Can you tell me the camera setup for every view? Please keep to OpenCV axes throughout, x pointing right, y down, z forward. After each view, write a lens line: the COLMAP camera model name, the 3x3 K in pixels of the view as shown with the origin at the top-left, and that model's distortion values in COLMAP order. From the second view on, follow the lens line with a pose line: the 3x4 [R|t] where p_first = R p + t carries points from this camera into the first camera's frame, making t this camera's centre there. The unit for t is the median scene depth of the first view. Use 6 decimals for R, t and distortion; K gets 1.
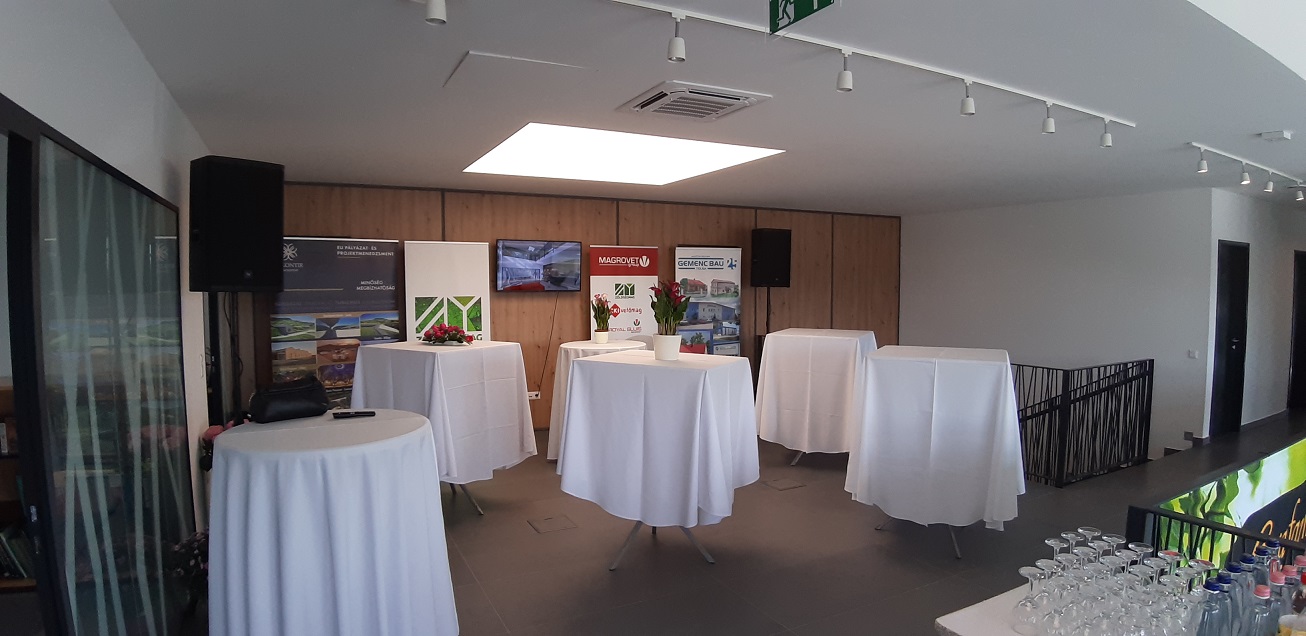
lens RADIAL K [[679.4, 0, 654.8], [0, 679.4, 321.0], [0, 0, 1]] dist [-0.070364, -0.022875]
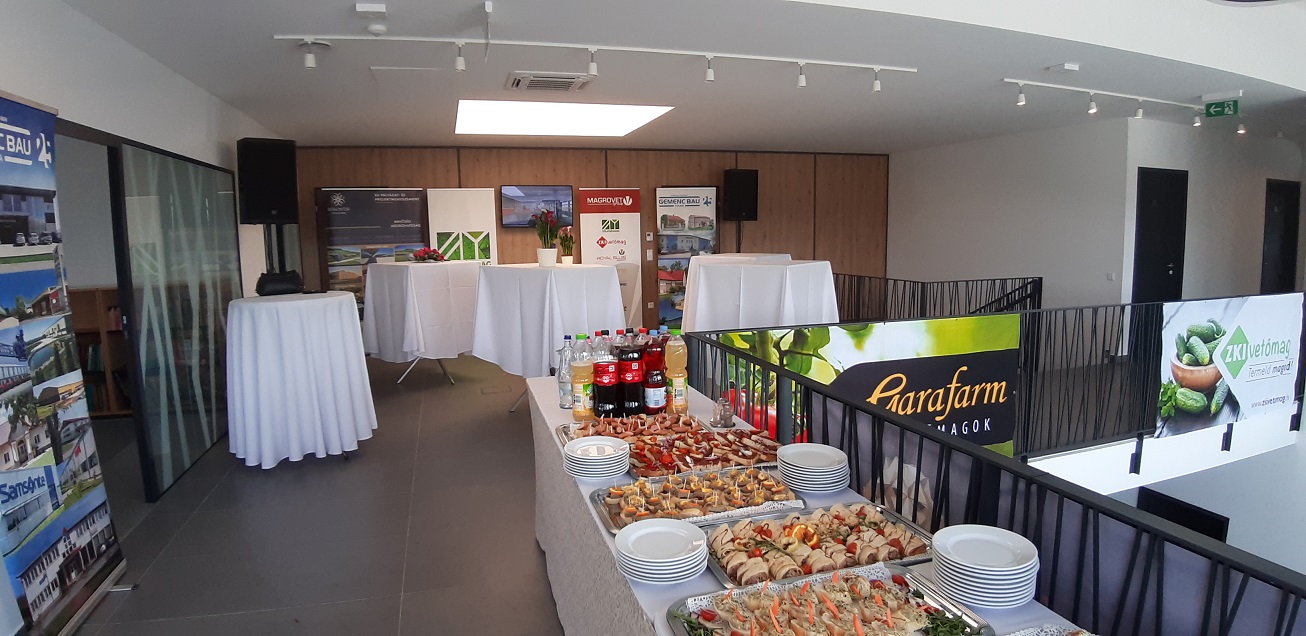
lens RADIAL K [[679.4, 0, 654.8], [0, 679.4, 321.0], [0, 0, 1]] dist [-0.070364, -0.022875]
pose [[0.983782, 0.007793, -0.179198, 0.278981], [0.006093, 0.997027, 0.076811, 0.036072], [0.179264, -0.076657, 0.980810, -0.200076]]
